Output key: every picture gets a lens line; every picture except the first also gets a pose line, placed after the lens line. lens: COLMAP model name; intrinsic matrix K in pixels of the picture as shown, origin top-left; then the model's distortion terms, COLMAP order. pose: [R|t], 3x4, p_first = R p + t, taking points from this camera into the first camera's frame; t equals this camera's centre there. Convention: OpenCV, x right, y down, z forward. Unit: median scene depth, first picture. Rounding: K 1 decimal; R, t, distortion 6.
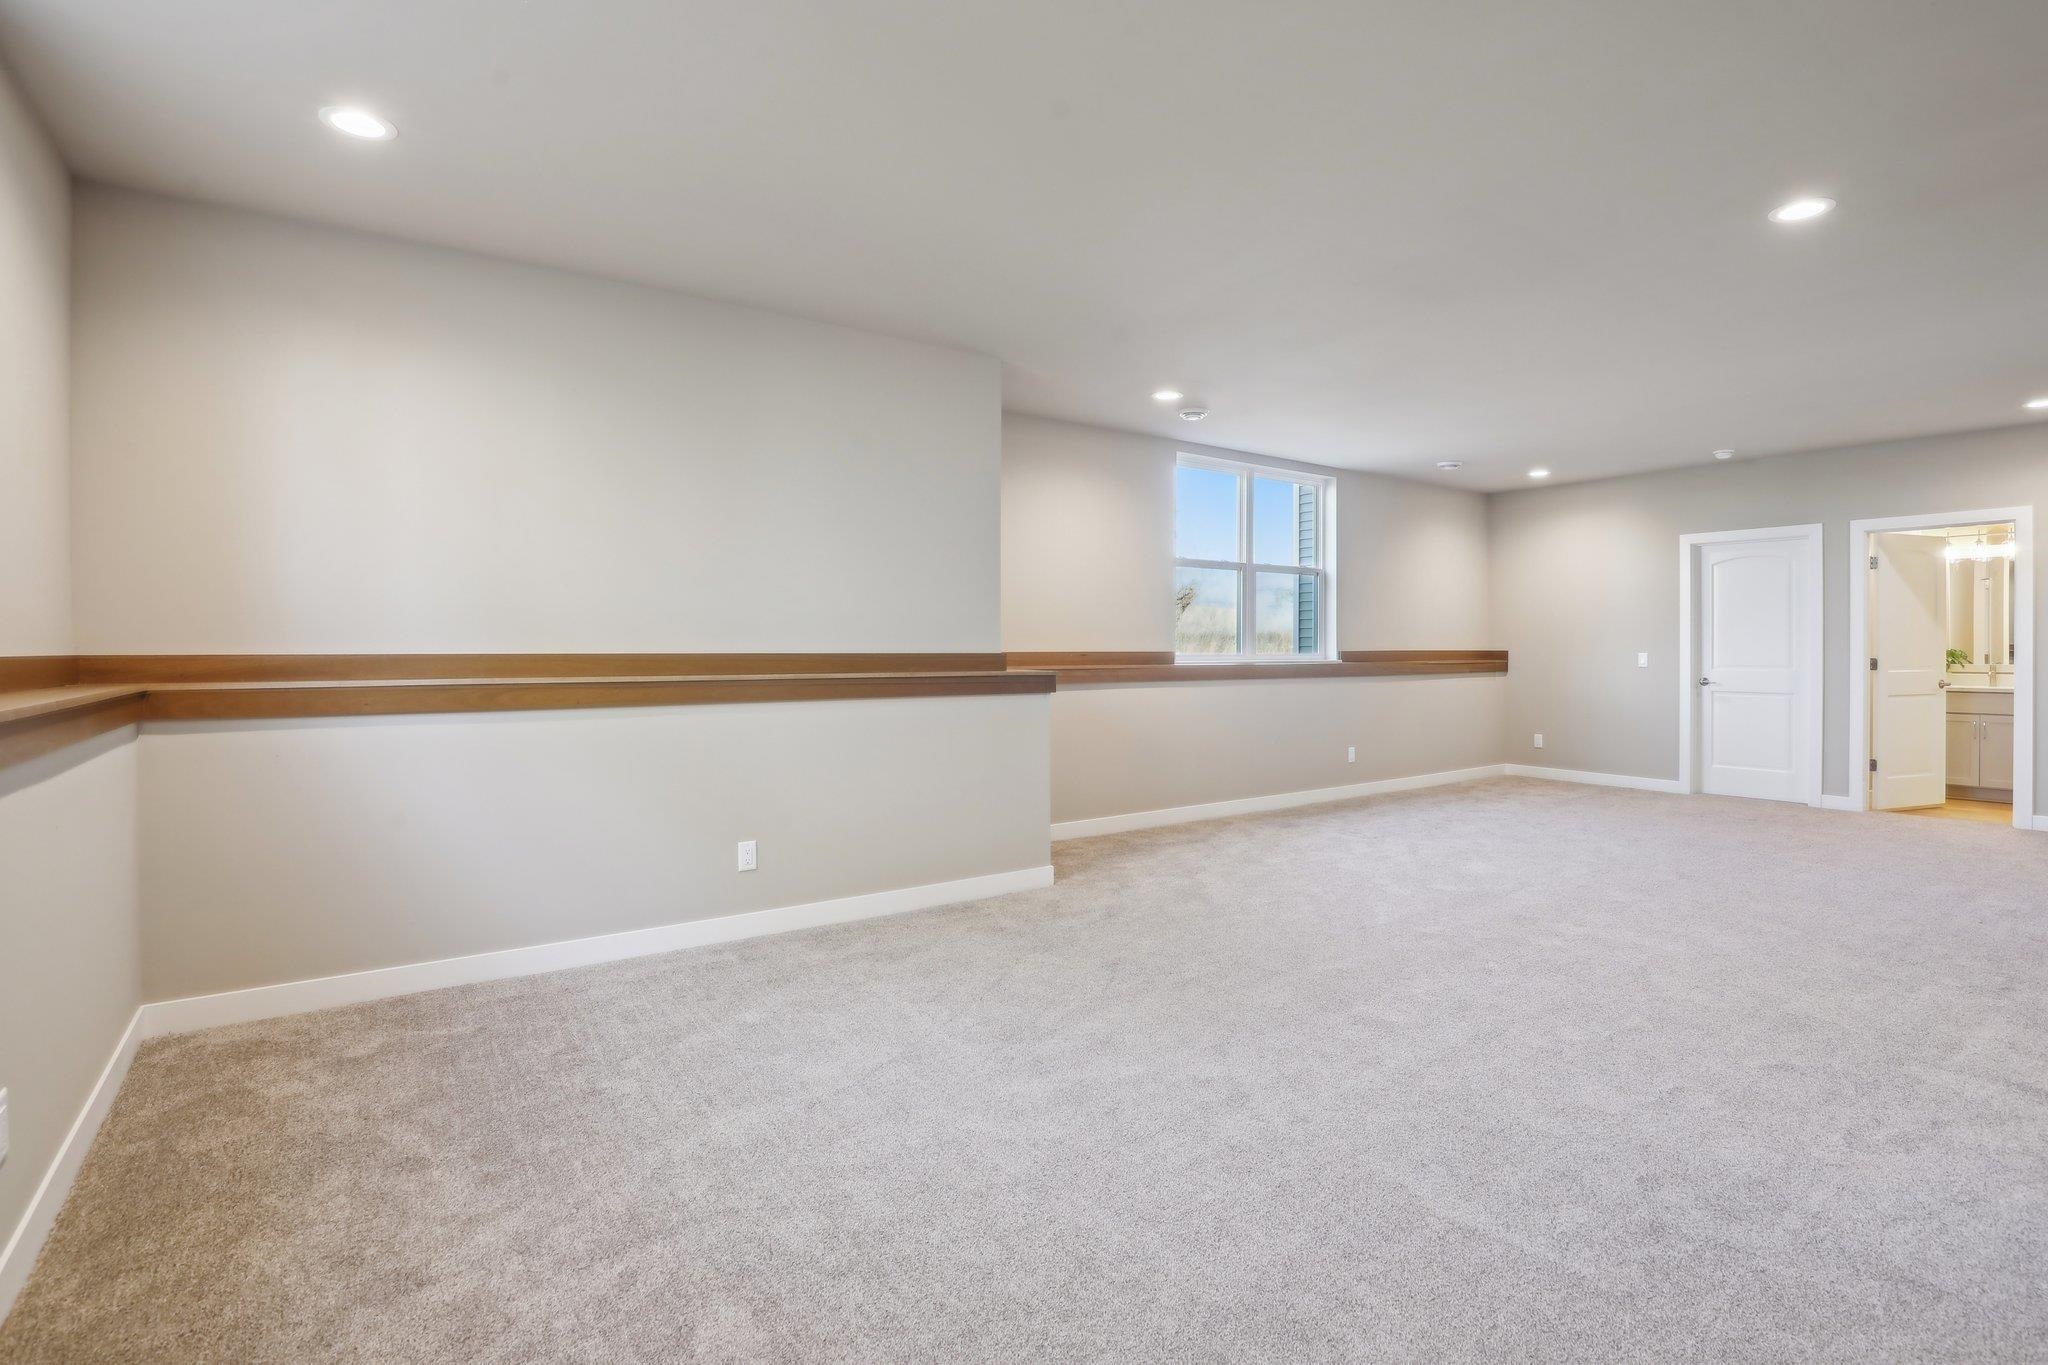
lens RADIAL K [[949.2, 0, 1032.4], [0, 949.2, 650.2], [0, 0, 1]] dist [-0.002705, -0.000227]
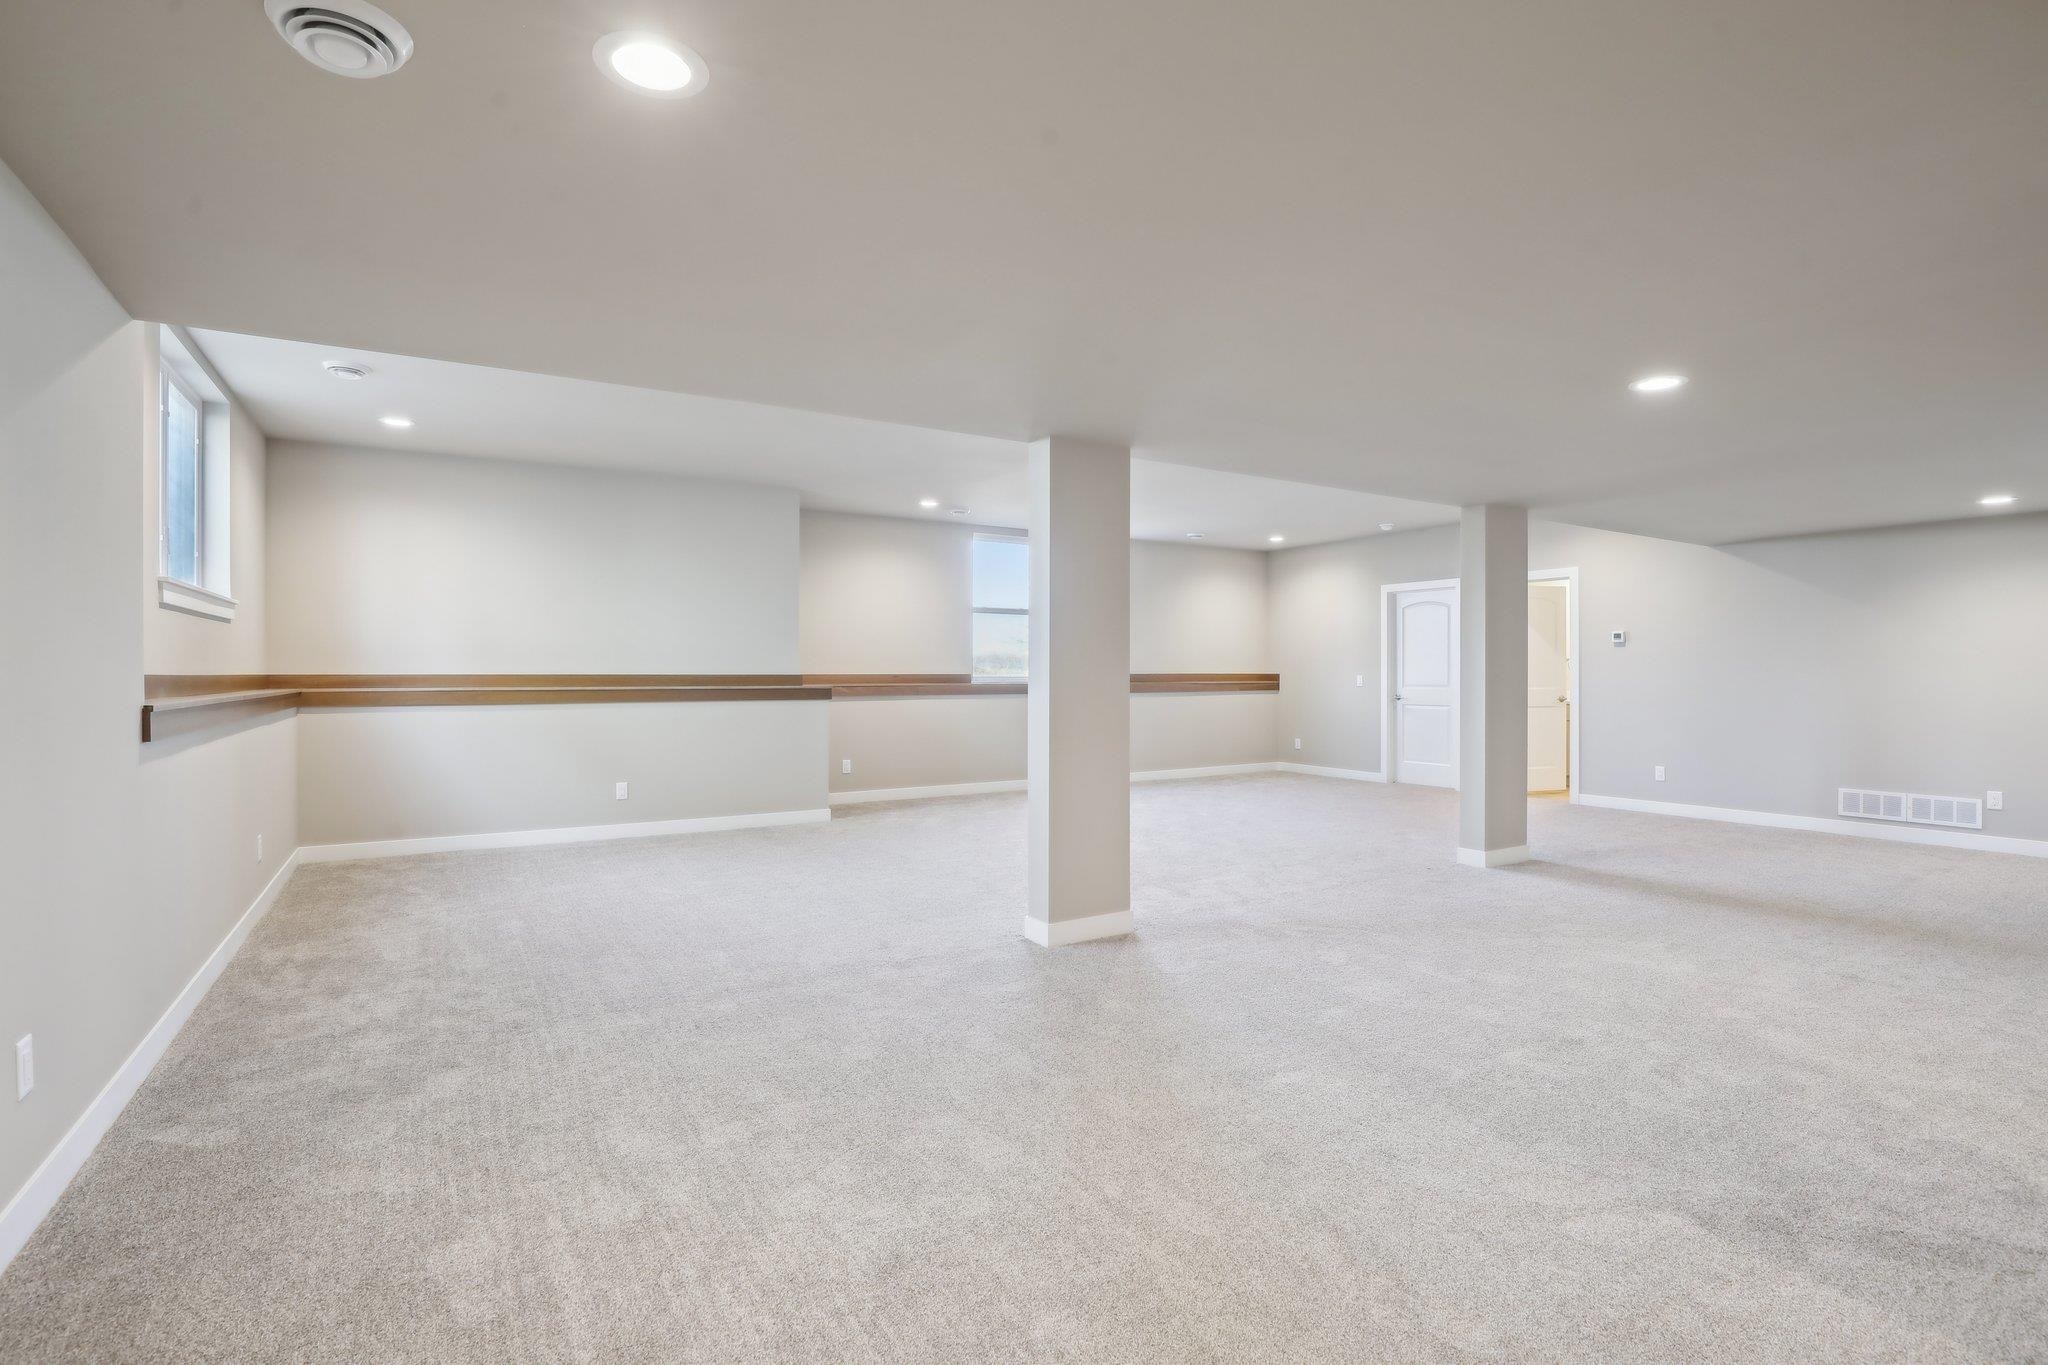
lens RADIAL K [[949.6, 0, 1024.0], [0, 949.6, 682.5], [0, 0, 1]] dist [0.002205, -0.000136]
pose [[0.996879, 0.001372, -0.078927, 0.336502], [-0.000661, 0.999959, 0.009039, 0.001392], [0.078936, -0.008959, 0.996839, -0.397608]]
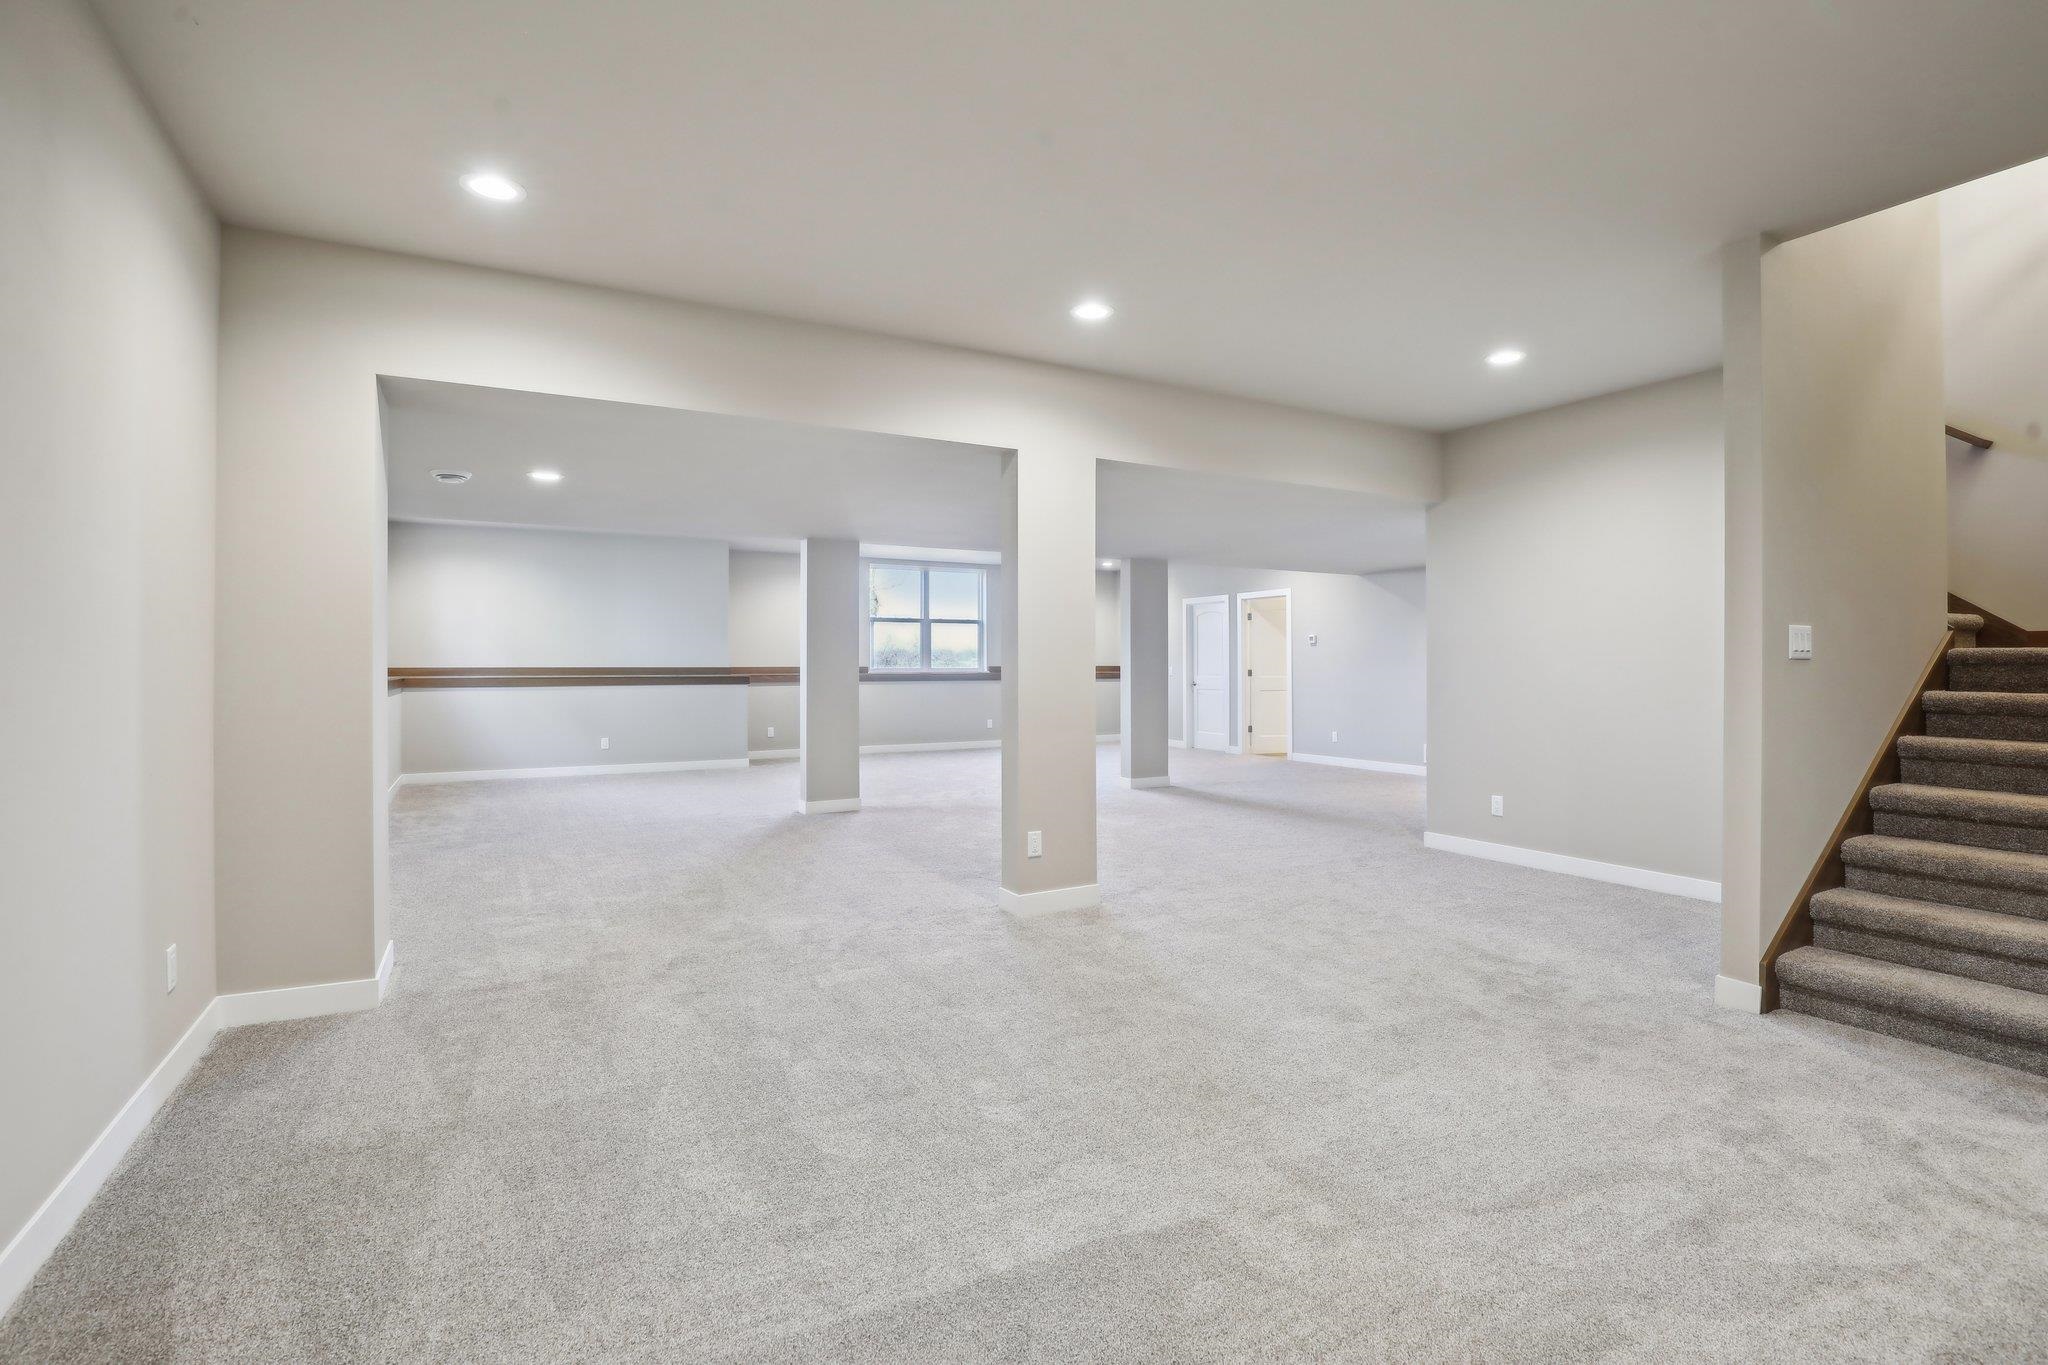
lens RADIAL K [[976.1, 0, 1023.7], [0, 976.1, 673.2], [0, 0, 1]] dist [-0.000843, 0.053126]
pose [[0.990682, -0.000249, -0.136198, 0.727939], [0.001411, 0.999963, 0.008435, -0.000956], [0.136191, -0.008549, 0.990646, -0.914684]]
